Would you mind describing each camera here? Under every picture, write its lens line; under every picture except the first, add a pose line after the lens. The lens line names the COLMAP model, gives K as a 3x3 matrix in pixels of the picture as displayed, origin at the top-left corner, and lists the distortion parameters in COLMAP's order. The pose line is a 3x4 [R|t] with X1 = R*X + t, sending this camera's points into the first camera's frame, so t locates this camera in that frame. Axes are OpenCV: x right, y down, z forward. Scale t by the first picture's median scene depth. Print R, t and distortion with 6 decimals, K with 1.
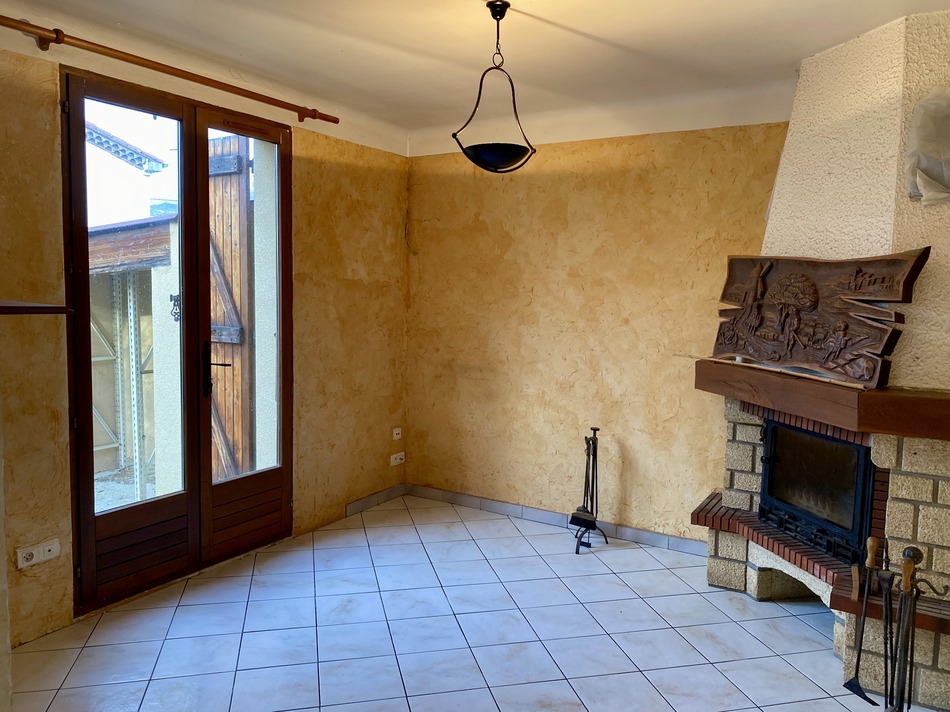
lens RADIAL K [[721.7, 0, 472.1], [0, 721.7, 342.4], [0, 0, 1]] dist [0.099567, -0.448150]
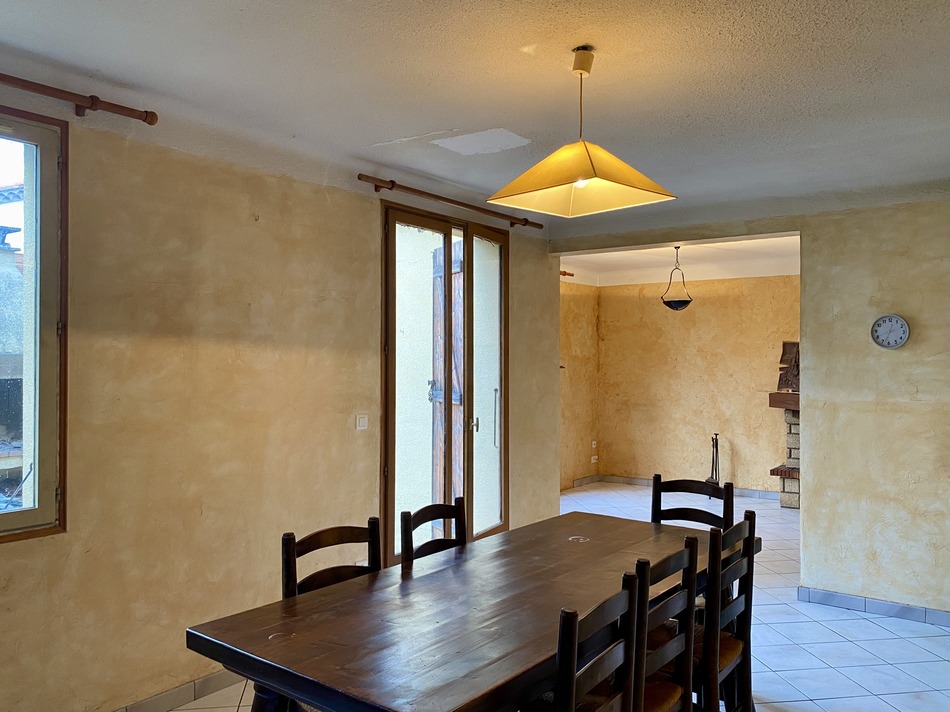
lens RADIAL K [[721.7, 0, 472.1], [0, 721.7, 342.4], [0, 0, 1]] dist [0.099567, -0.448150]
pose [[0.994353, -0.020200, -0.104184, -0.248733], [0.009871, 0.995066, -0.098721, 0.062758], [0.105664, 0.097135, 0.989646, -0.907714]]
